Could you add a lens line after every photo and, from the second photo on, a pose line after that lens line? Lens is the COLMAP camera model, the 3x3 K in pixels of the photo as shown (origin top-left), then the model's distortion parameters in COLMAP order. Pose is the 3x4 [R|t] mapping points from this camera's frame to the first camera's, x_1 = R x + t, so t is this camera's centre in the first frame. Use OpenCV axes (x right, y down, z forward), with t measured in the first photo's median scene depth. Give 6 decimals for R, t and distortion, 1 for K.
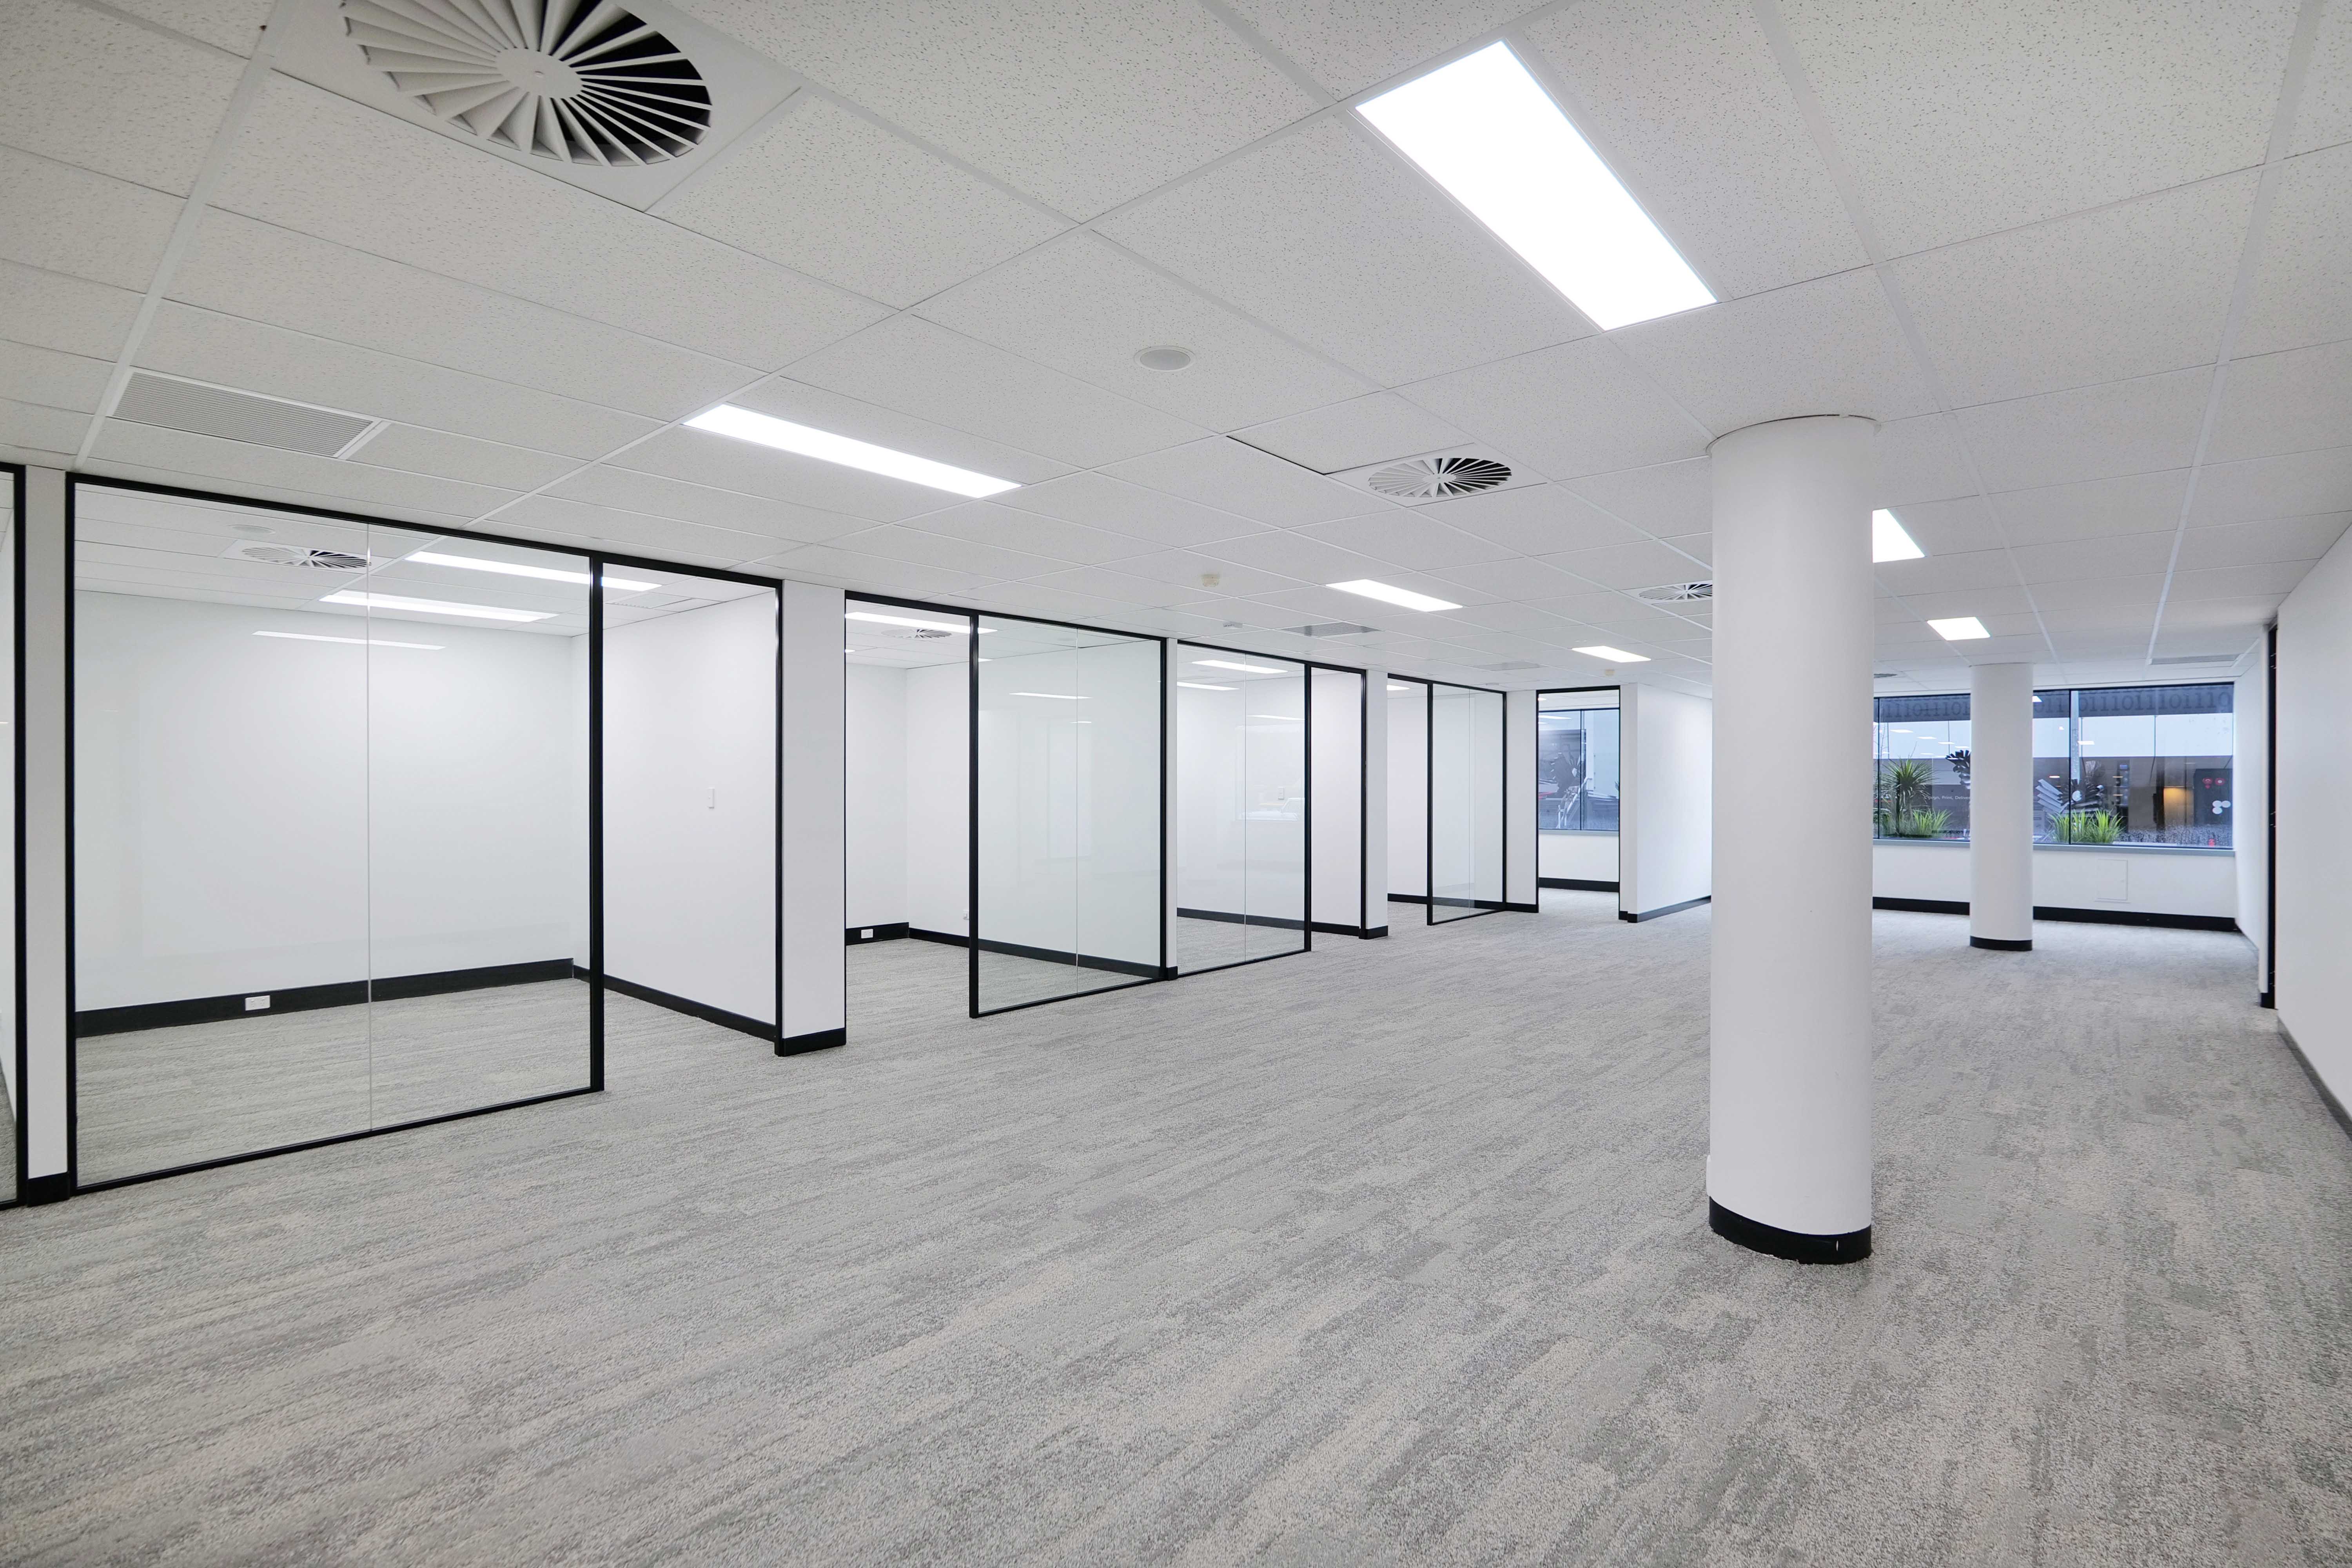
lens RADIAL K [[1071.4, 0, 1176.0], [0, 1071.4, 784.0], [0, 0, 1]] dist [0.000908, 0.000408]
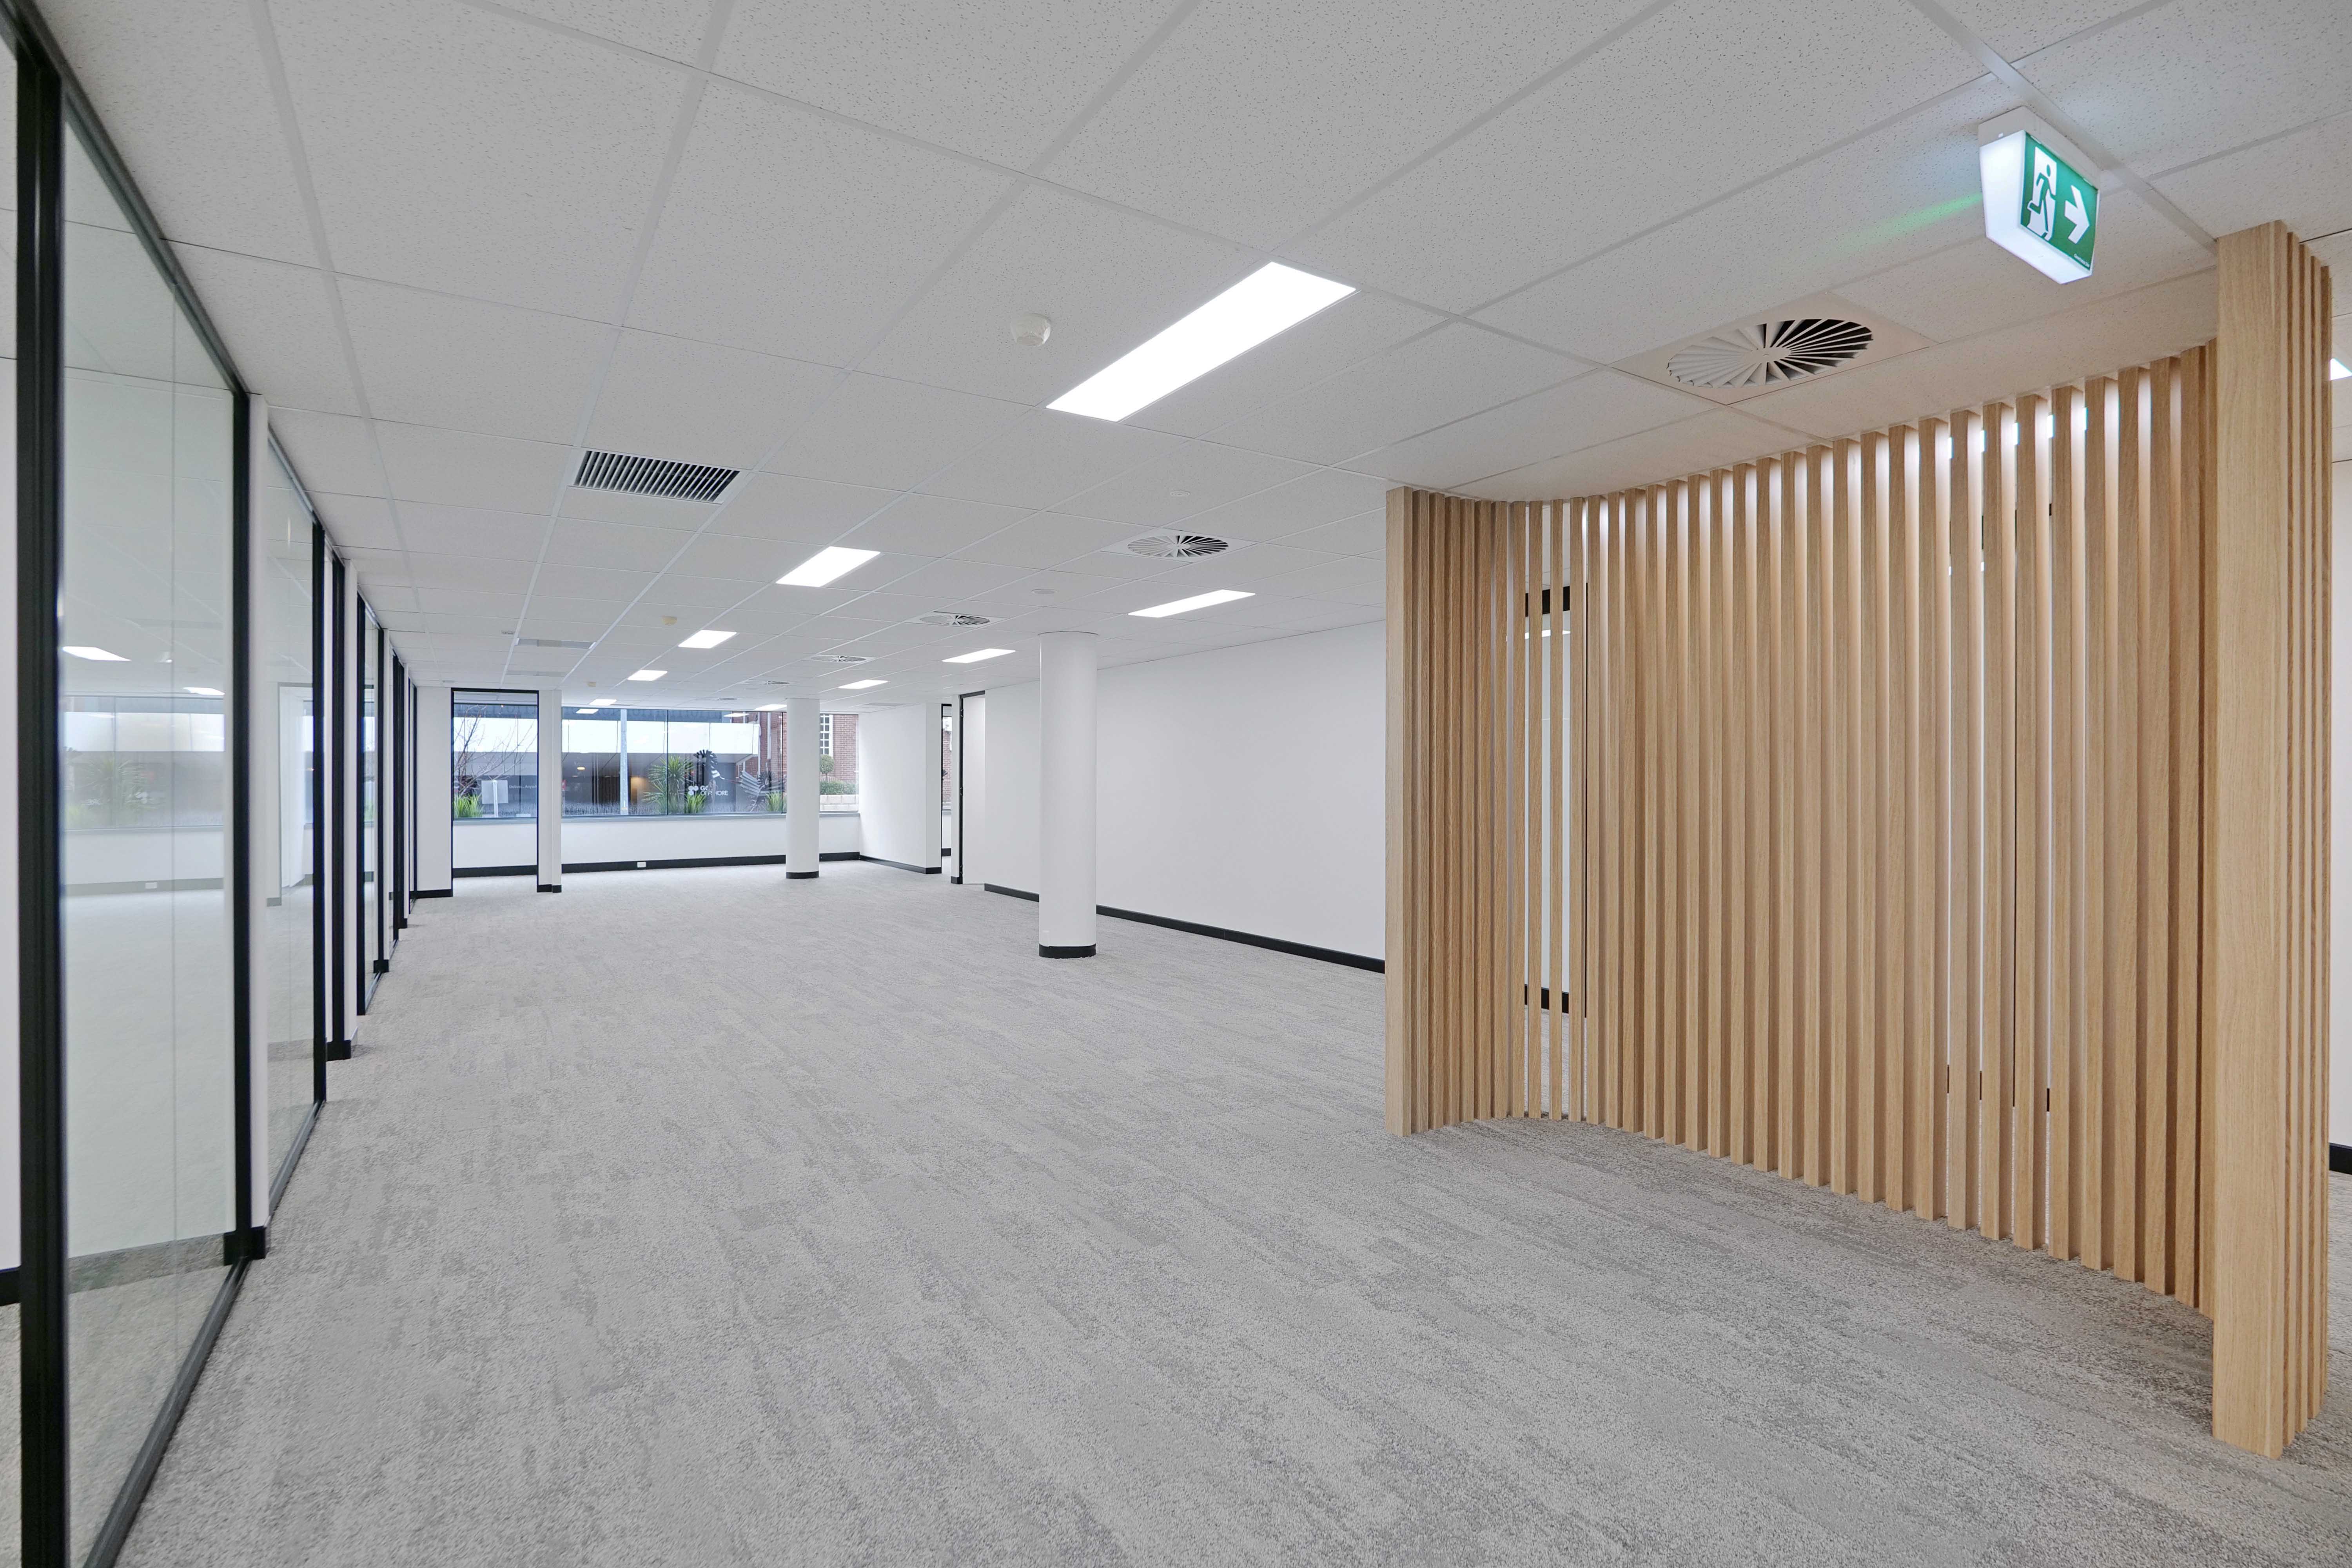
lens RADIAL K [[1071.4, 0, 1176.0], [0, 1071.4, 784.0], [0, 0, 1]] dist [0.000908, 0.000408]
pose [[0.279746, -0.005668, 0.960057, -1.546903], [0.005728, 0.999975, 0.004235, 0.018569], [-0.960057, 0.004315, 0.279771, 0.061737]]
